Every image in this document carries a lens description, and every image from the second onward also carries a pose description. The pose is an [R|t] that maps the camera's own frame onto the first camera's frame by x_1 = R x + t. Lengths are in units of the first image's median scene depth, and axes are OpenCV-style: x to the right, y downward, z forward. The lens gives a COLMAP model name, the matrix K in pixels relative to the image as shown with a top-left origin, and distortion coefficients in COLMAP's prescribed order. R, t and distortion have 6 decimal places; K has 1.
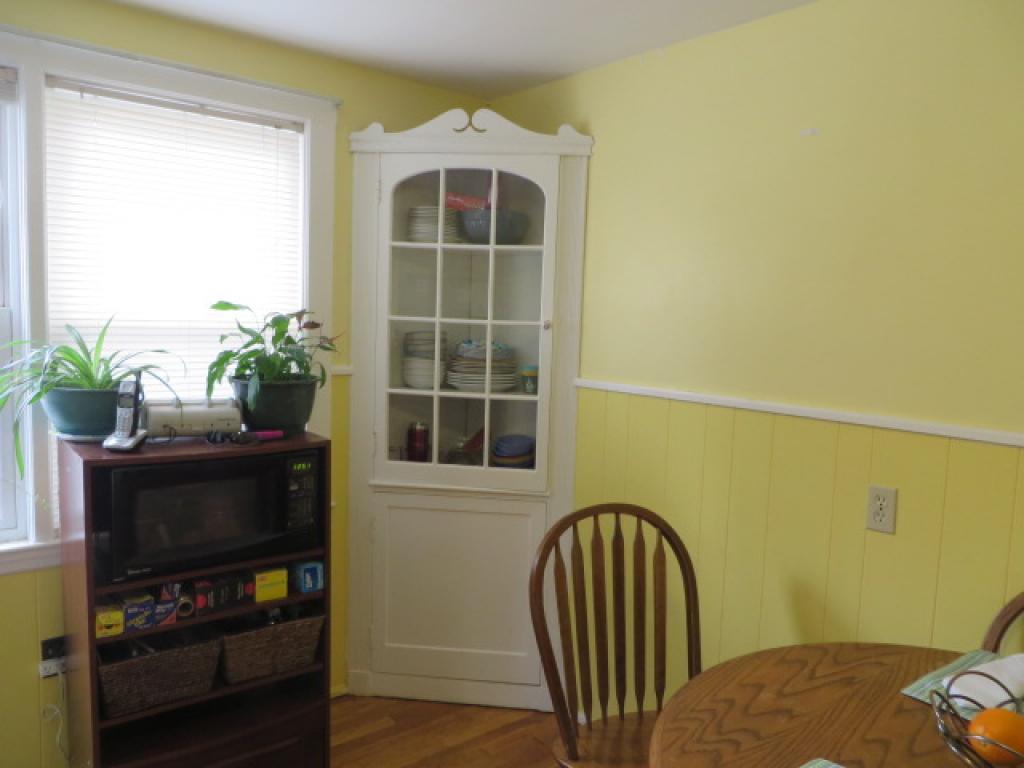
lens RADIAL K [[774.5, 0, 512.0], [0, 774.5, 384.0], [0, 0, 1]] dist [-0.004826, -0.003297]
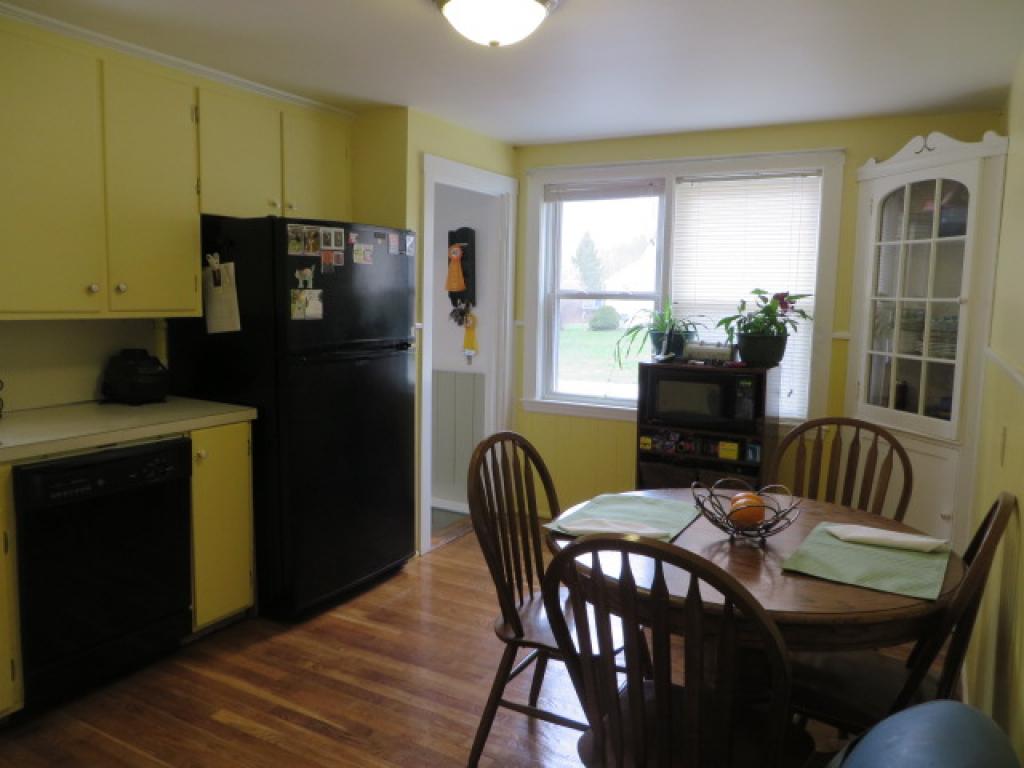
lens RADIAL K [[774.5, 0, 512.0], [0, 774.5, 384.0], [0, 0, 1]] dist [-0.004826, -0.003297]
pose [[0.363129, 0.080473, -0.928257, 0.942079], [-0.095844, 0.994205, 0.048696, 0.062623], [0.926796, 0.071285, 0.368737, -0.085129]]
